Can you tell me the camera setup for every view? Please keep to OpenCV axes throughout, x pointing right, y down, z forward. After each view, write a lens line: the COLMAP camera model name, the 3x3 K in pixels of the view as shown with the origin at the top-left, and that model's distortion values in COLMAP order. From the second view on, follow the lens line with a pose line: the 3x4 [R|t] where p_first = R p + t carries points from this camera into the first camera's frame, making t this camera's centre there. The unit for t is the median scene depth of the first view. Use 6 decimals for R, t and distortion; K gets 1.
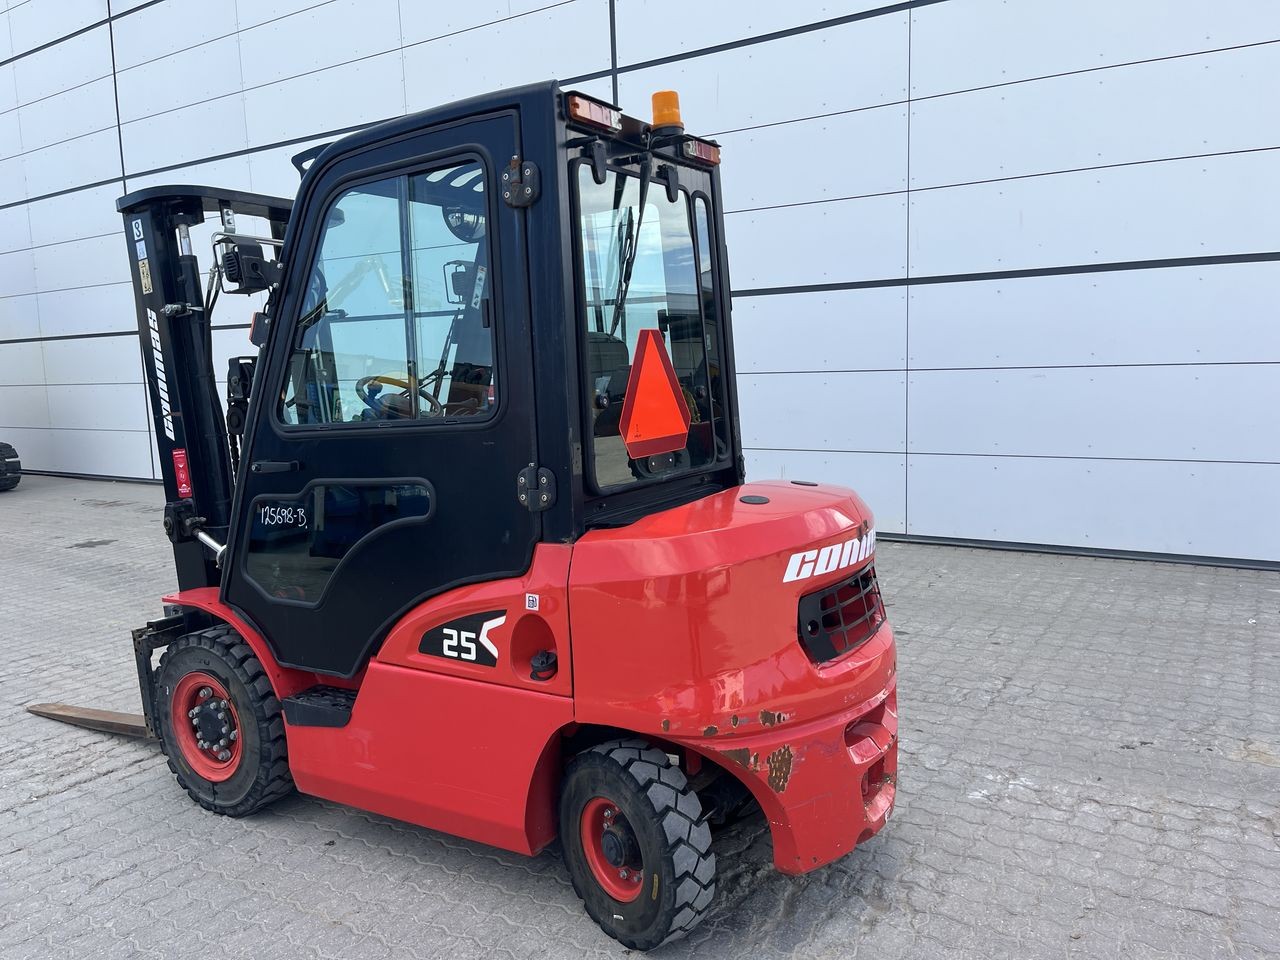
lens RADIAL K [[983.7, 0, 628.7], [0, 983.7, 482.8], [0, 0, 1]] dist [0.015312, -0.013867]
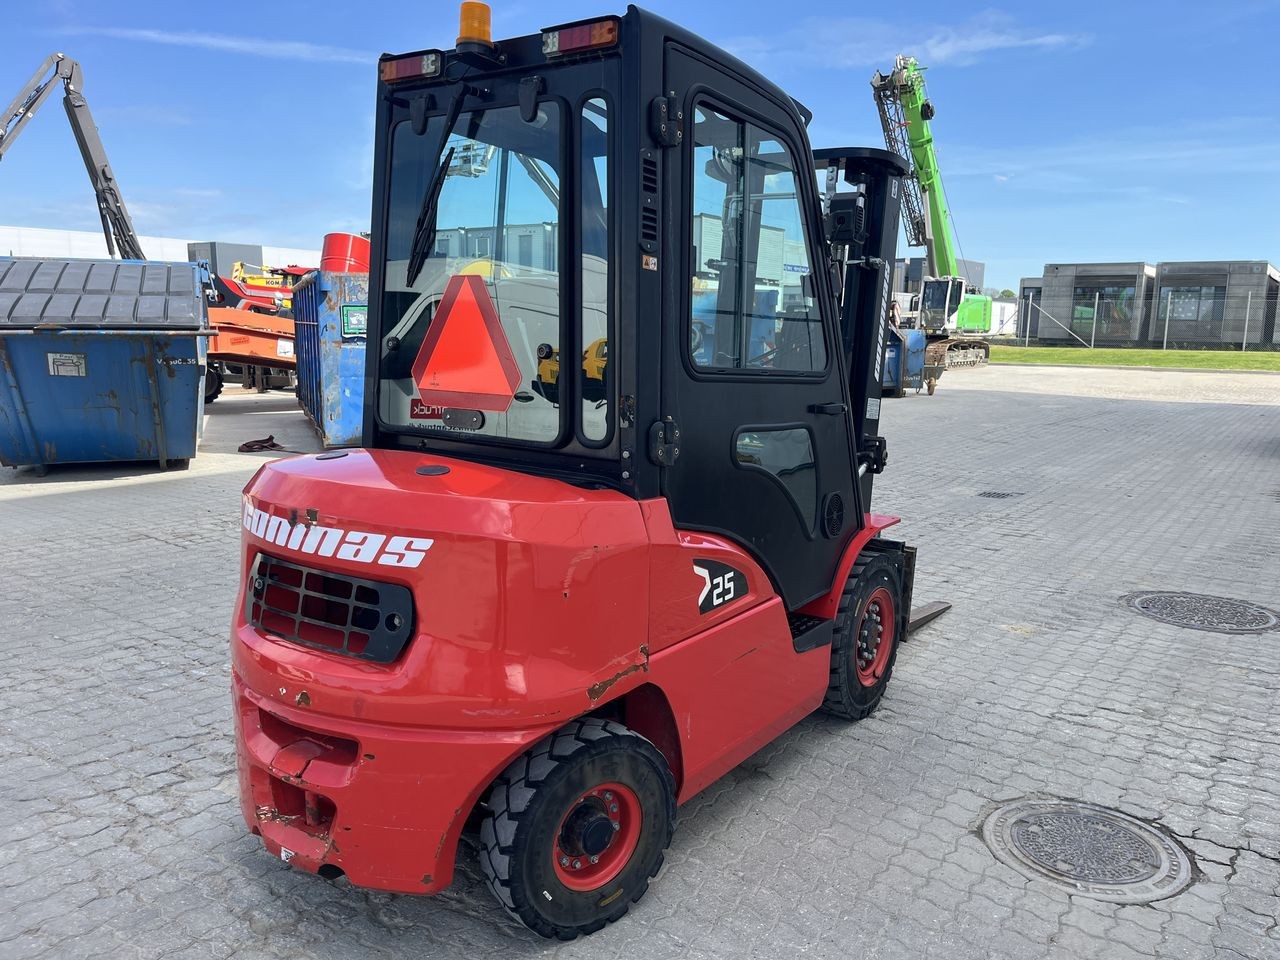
lens RADIAL K [[967.5, 0, 659.9], [0, 967.5, 484.4], [0, 0, 1]] dist [0.065949, -0.100325]
pose [[-0.036254, 0.193547, -0.980421, 0.763263], [-0.143897, 0.969831, 0.196777, -0.137330], [0.988928, 0.148213, -0.007309, 0.960304]]
